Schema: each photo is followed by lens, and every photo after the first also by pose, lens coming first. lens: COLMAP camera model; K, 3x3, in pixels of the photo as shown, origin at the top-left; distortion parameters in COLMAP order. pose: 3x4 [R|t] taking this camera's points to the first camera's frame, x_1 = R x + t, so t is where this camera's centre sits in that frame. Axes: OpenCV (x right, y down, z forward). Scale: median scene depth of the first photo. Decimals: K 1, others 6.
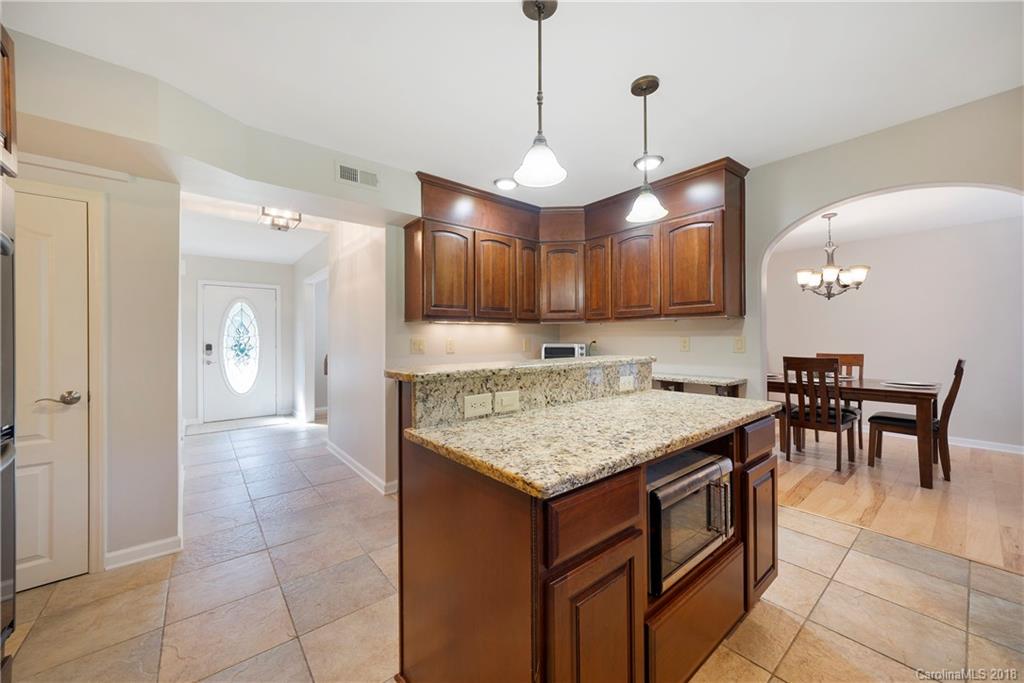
lens RADIAL K [[381.5, 0, 513.6], [0, 381.5, 339.5], [0, 0, 1]] dist [-0.003539, 0.000056]
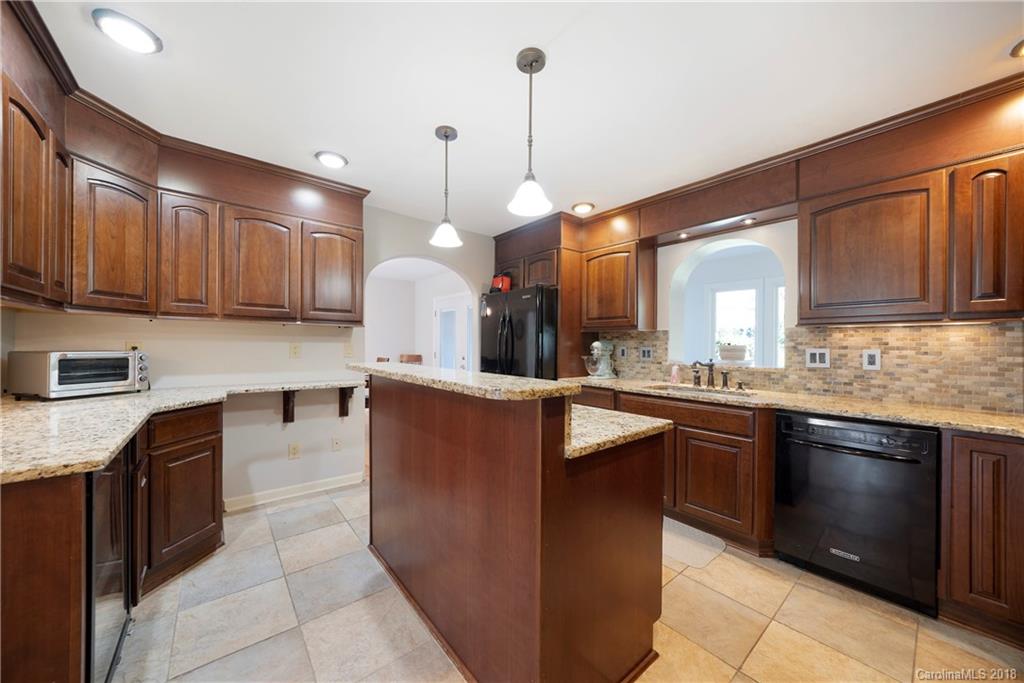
lens RADIAL K [[362.5, 0, 513.7], [0, 362.5, 344.9], [0, 0, 1]] dist [-0.009084, -0.000101]
pose [[-0.009471, 0.002310, 0.999952, -0.504822], [-0.007861, 0.999966, -0.002385, -0.003514], [-0.999924, -0.007883, -0.009452, 0.509560]]
